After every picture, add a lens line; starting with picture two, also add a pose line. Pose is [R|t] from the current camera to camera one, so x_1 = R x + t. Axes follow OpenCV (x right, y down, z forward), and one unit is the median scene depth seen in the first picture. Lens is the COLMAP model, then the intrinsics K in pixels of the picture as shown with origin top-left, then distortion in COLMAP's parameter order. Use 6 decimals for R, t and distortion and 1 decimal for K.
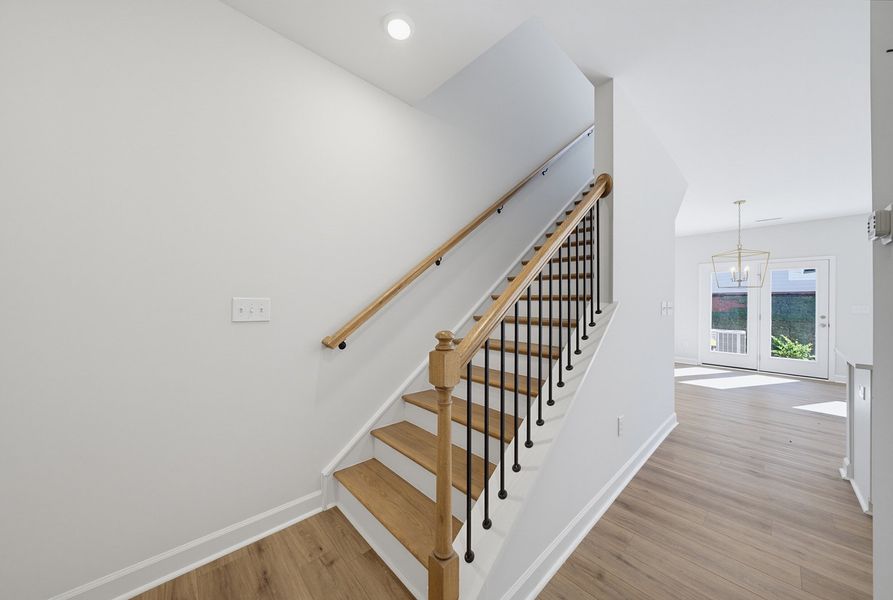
lens RADIAL K [[312.1, 0, 446.2], [0, 312.1, 297.4], [0, 0, 1]] dist [-0.001064, 0.000305]
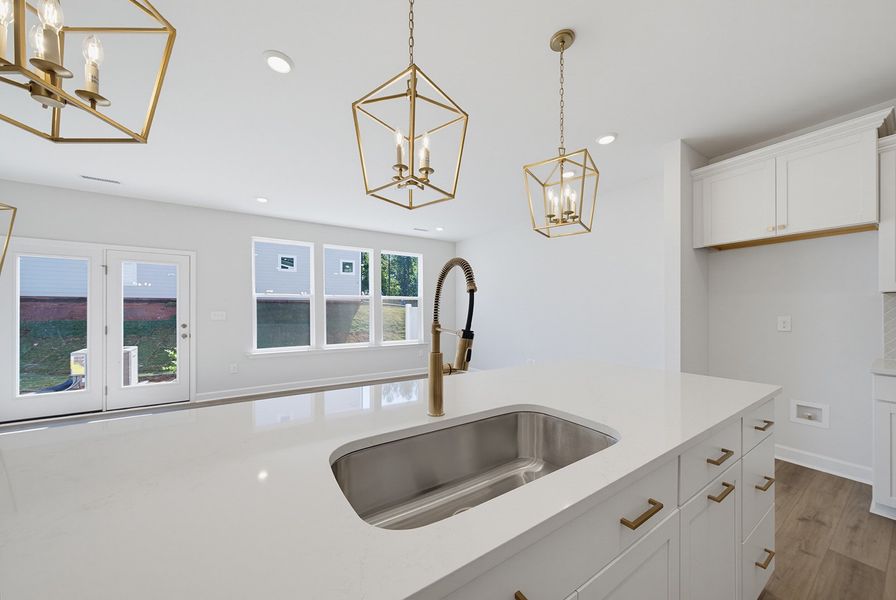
lens RADIAL K [[309.5, 0, 446.7], [0, 309.5, 312.3], [0, 0, 1]] dist [-0.008298, 0.002472]
pose [[0.186146, -0.016045, 0.982391, 0.502149], [-0.008126, 0.999807, 0.017870, 0.007230], [-0.982489, -0.011310, 0.185979, 0.165114]]
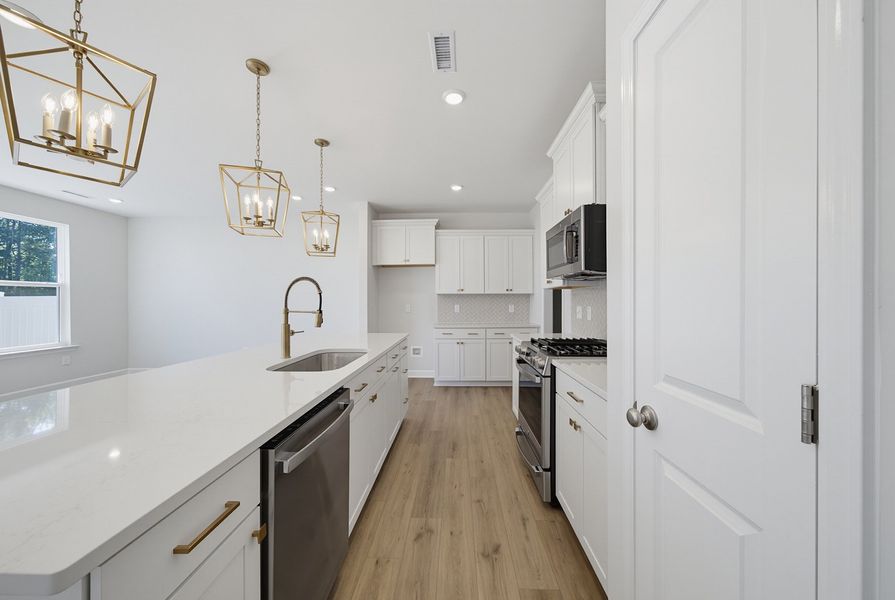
lens RADIAL K [[309.1, 0, 449.3], [0, 309.1, 300.5], [0, 0, 1]] dist [-0.008298, 0.002472]
pose [[-0.705656, -0.006747, 0.708523, 0.317163], [-0.013340, 0.999904, -0.003765, 0.007154], [-0.708429, -0.012109, -0.705678, 0.313797]]
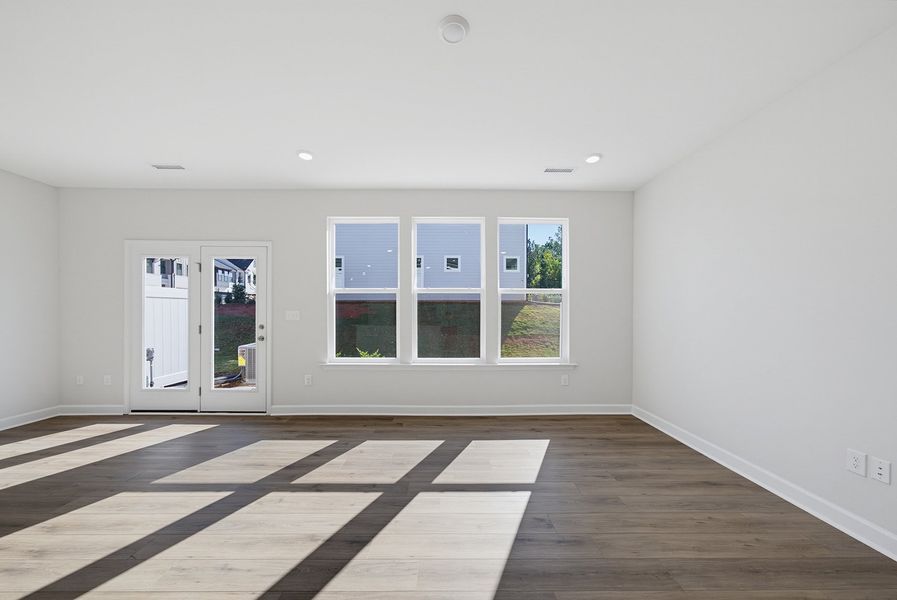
lens RADIAL K [[309.8, 0, 451.2], [0, 309.8, 316.6], [0, 0, 1]] dist [-0.008298, 0.002472]
pose [[0.679238, -0.019902, 0.733648, 0.899845], [-0.005805, 0.999455, 0.032488, 0.012916], [-0.733895, -0.026326, 0.678753, 0.184743]]
